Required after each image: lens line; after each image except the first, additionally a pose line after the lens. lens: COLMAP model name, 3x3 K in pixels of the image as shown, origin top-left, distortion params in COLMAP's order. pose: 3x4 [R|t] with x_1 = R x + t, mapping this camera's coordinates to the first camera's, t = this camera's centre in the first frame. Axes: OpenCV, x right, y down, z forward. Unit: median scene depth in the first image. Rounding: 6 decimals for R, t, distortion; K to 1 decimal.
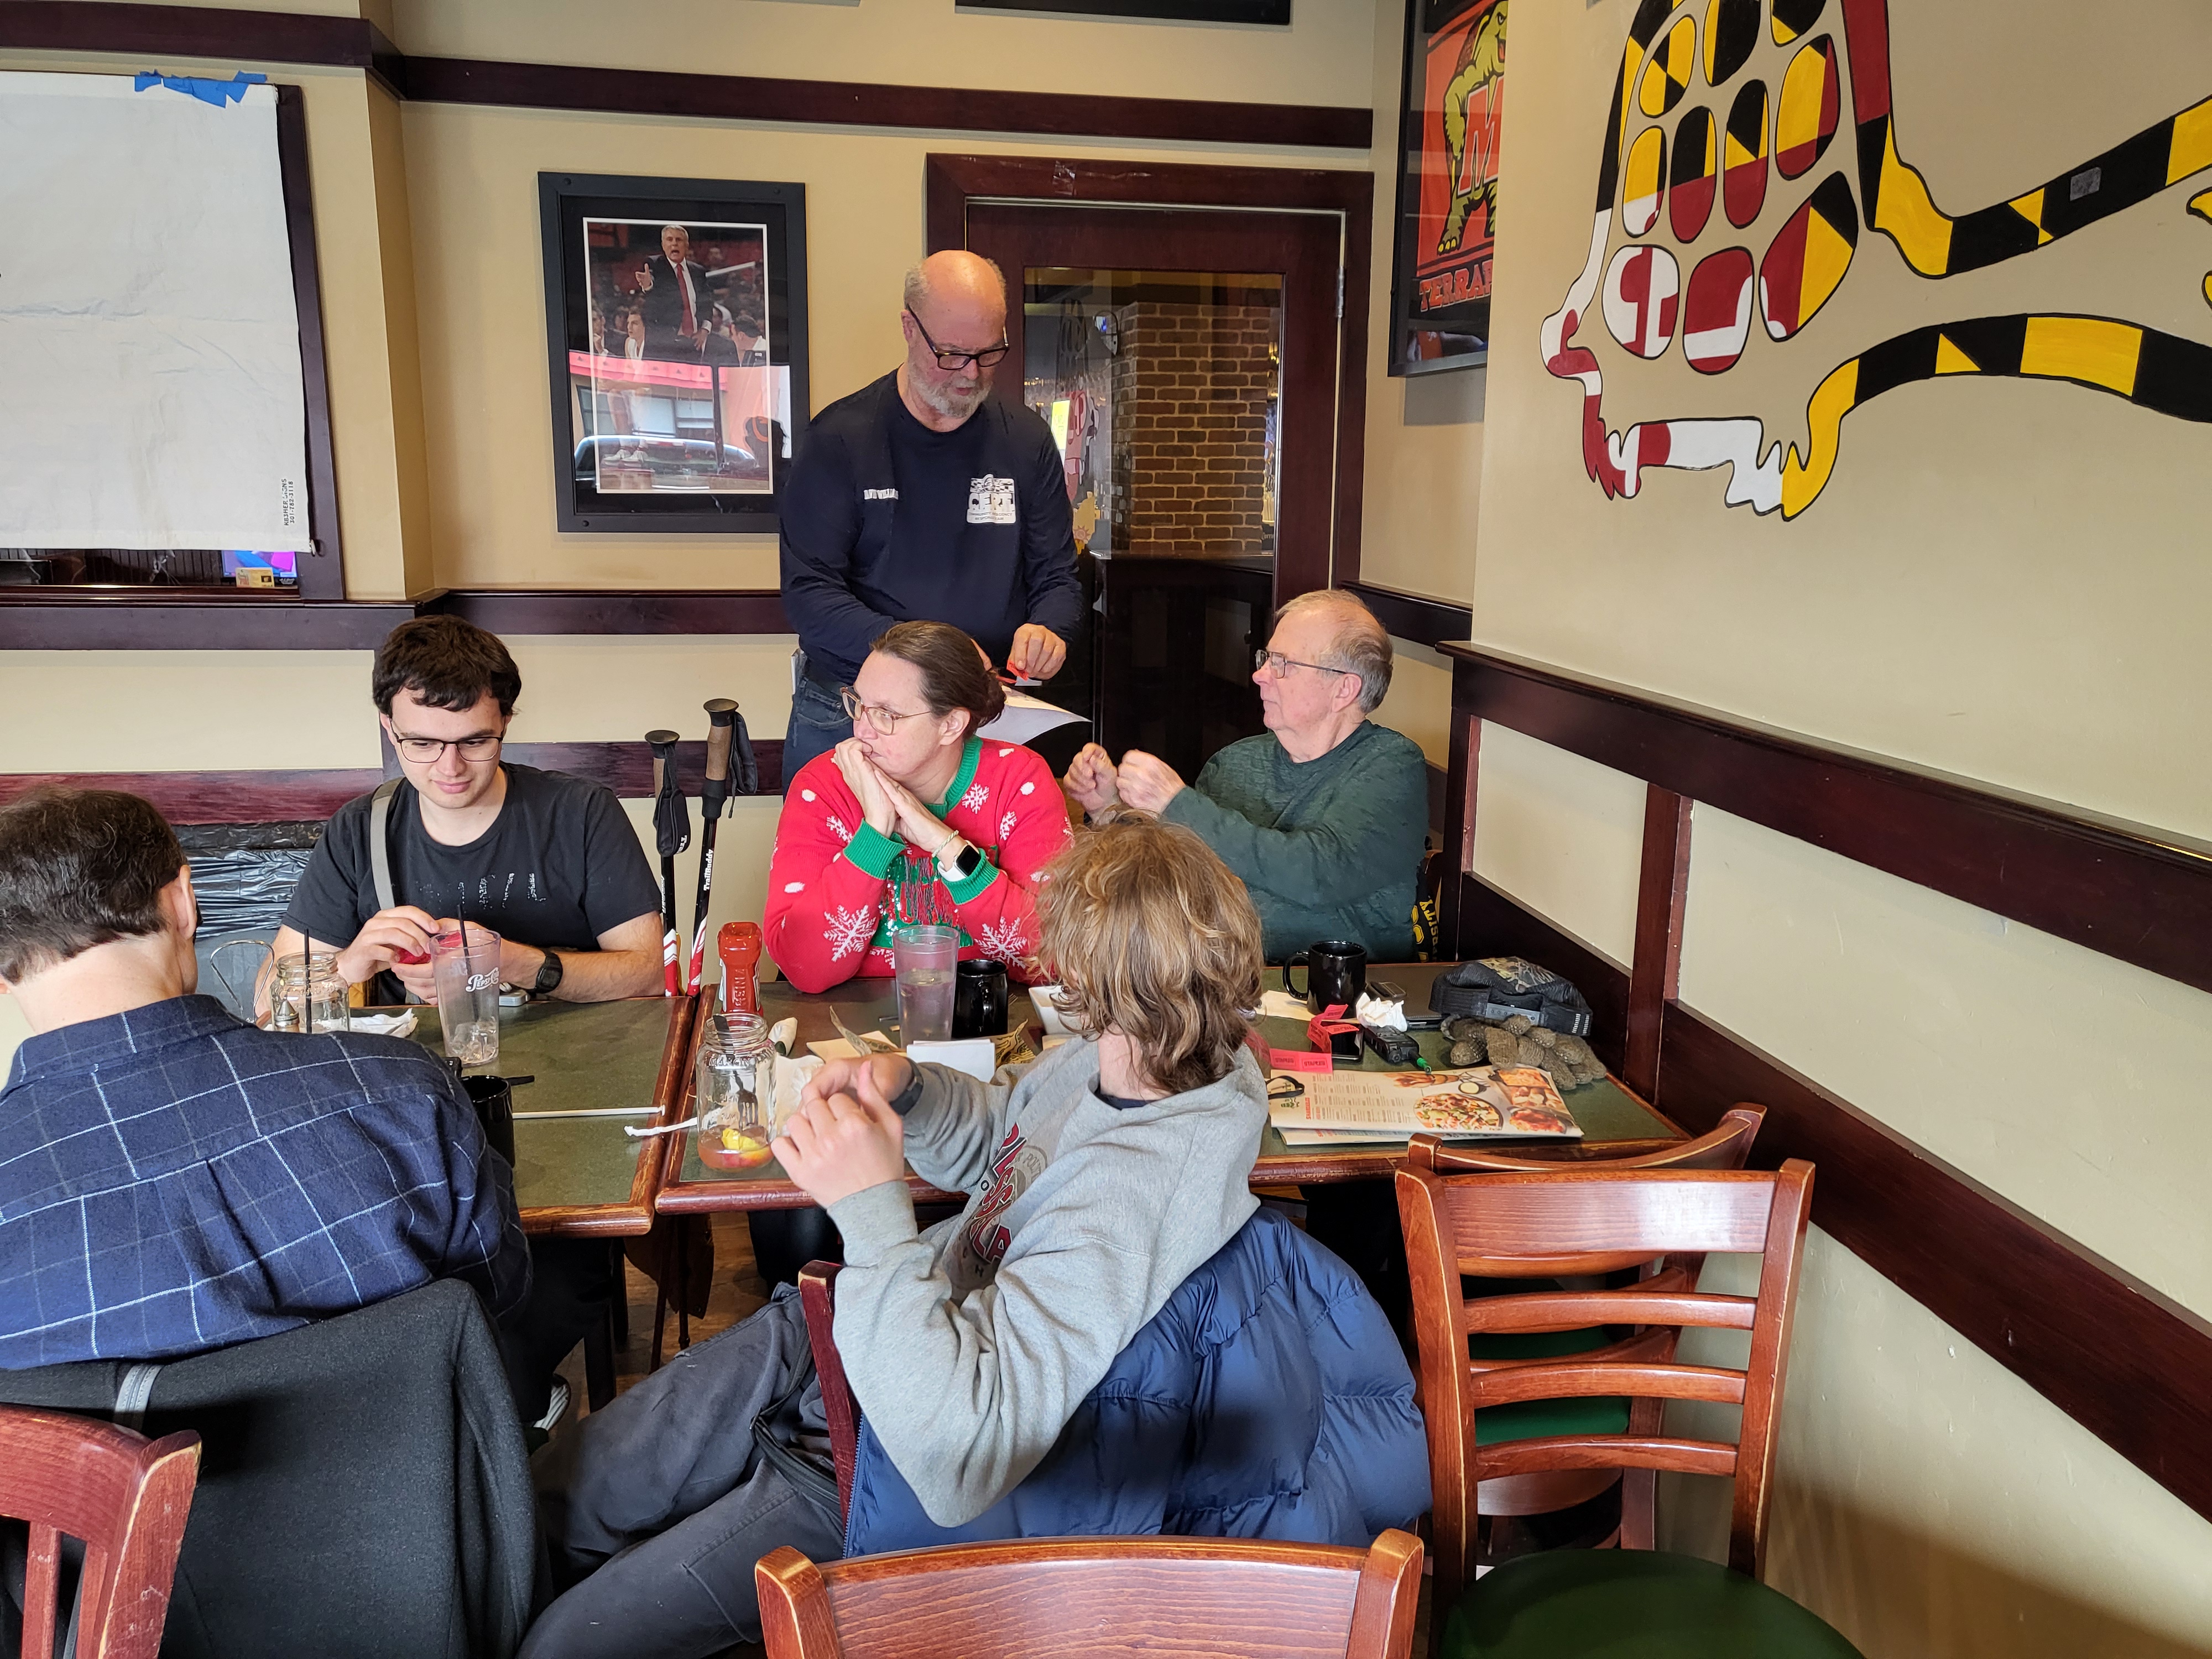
lens RADIAL K [[1696.2, 0, 1091.7], [0, 1696.2, 830.8], [0, 0, 1]] dist [-0.005484, 0.062737]
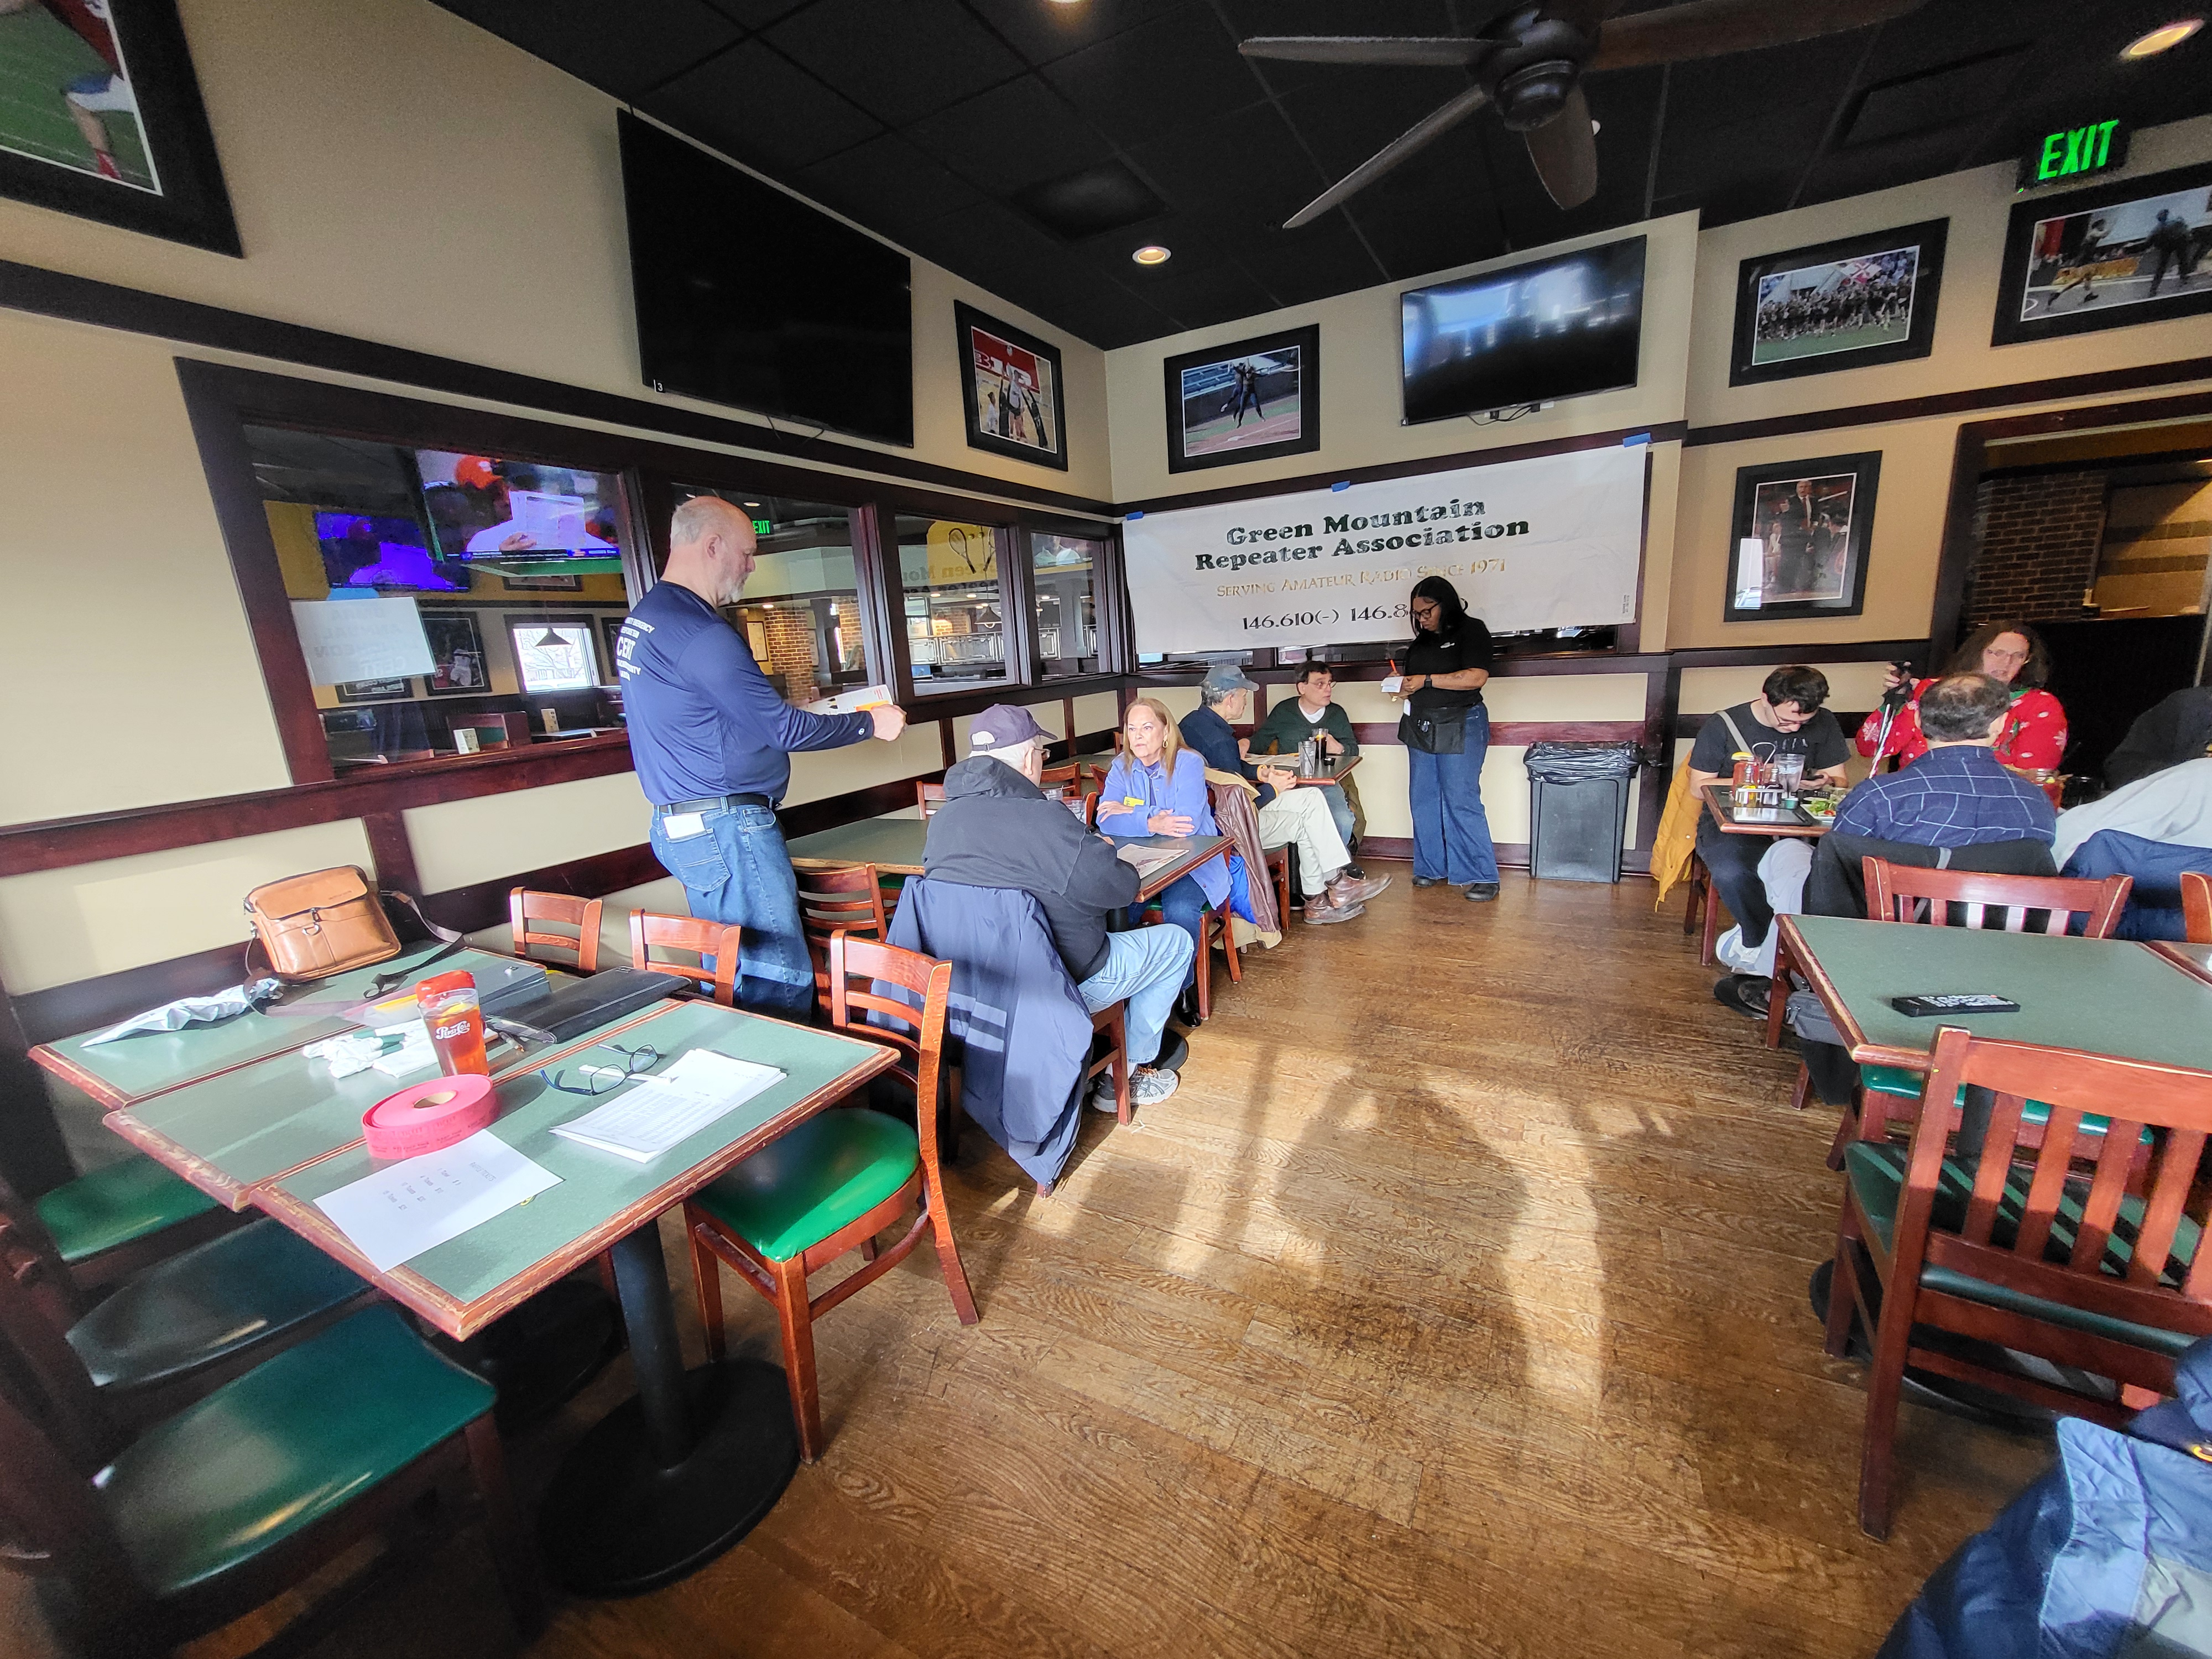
lens RADIAL K [[867.7, 0, 1110.8], [0, 867.7, 835.5], [0, 0, 1]] dist [0.001138, 0.000155]
pose [[0.788823, 0.077510, -0.609713, -0.368979], [-0.060495, 0.996991, 0.048477, 0.179244], [0.611636, -0.001355, 0.791138, -0.753063]]
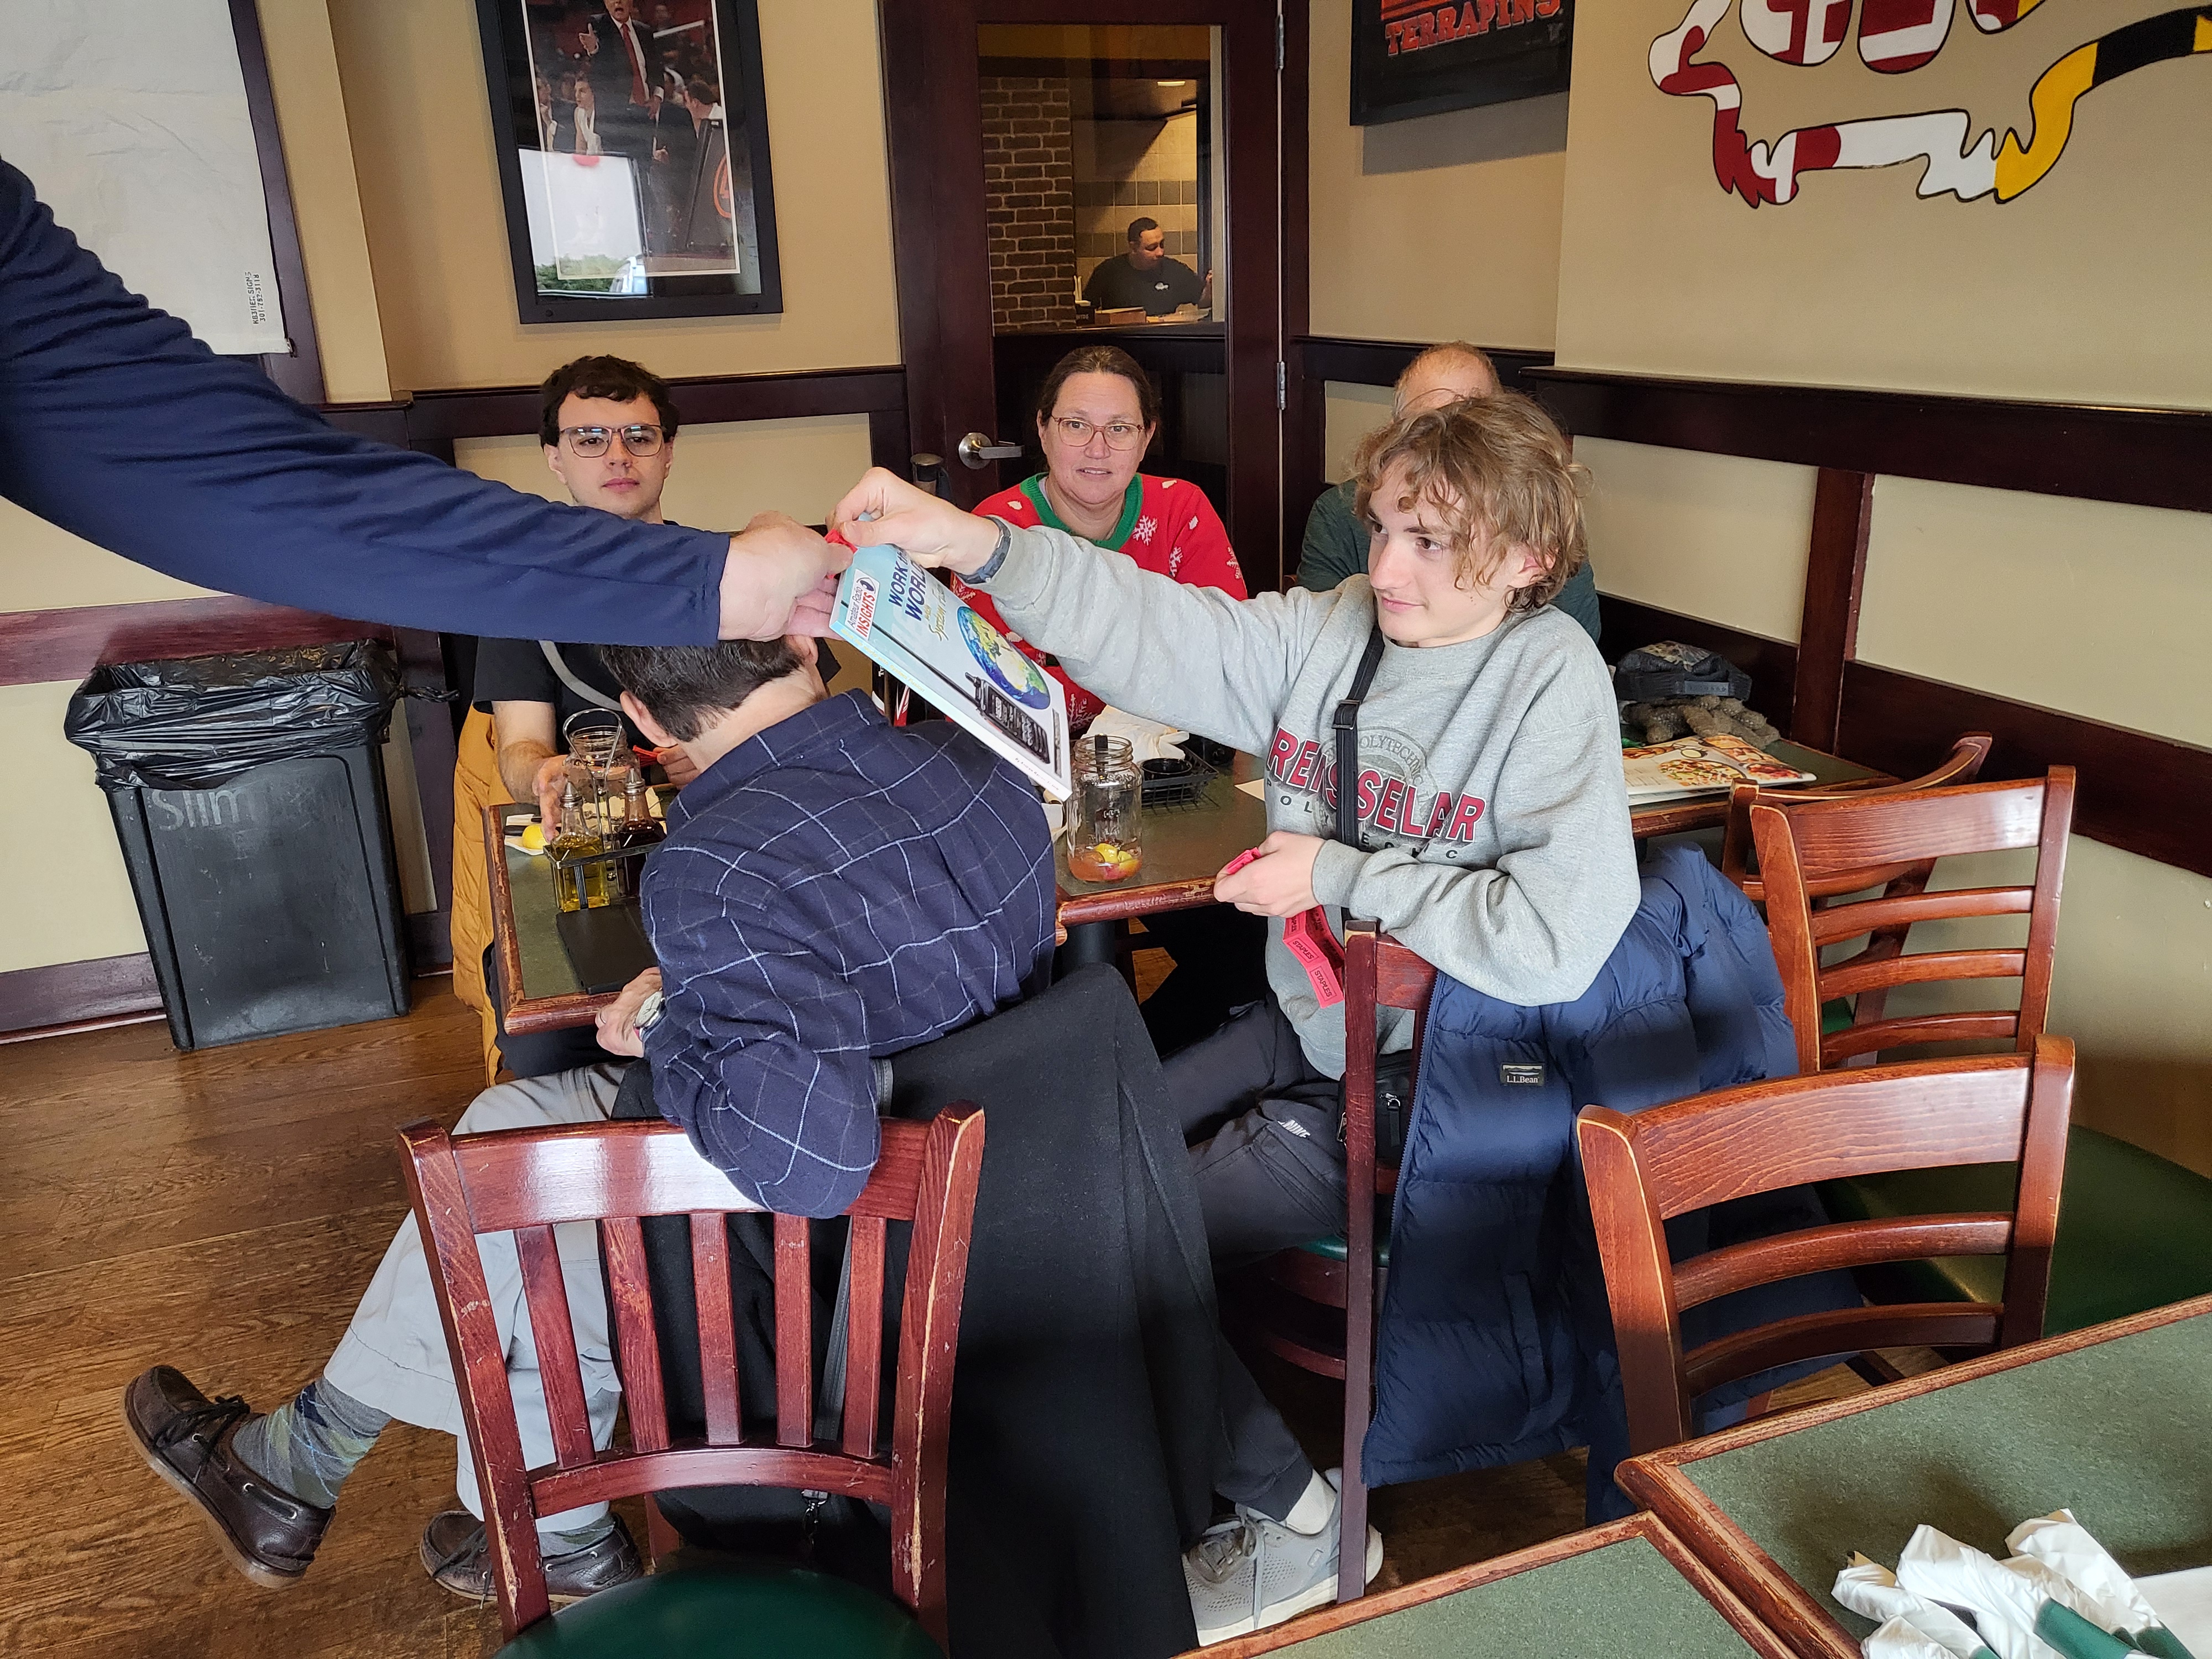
lens RADIAL K [[1693.8, 0, 1081.9], [0, 1693.8, 827.5], [0, 0, 1]] dist [-0.010913, 0.062342]
pose [[0.981225, -0.100299, 0.164736, -0.309449], [0.082022, 0.990061, 0.114246, 0.034152], [-0.174557, -0.098589, 0.979699, -0.020382]]
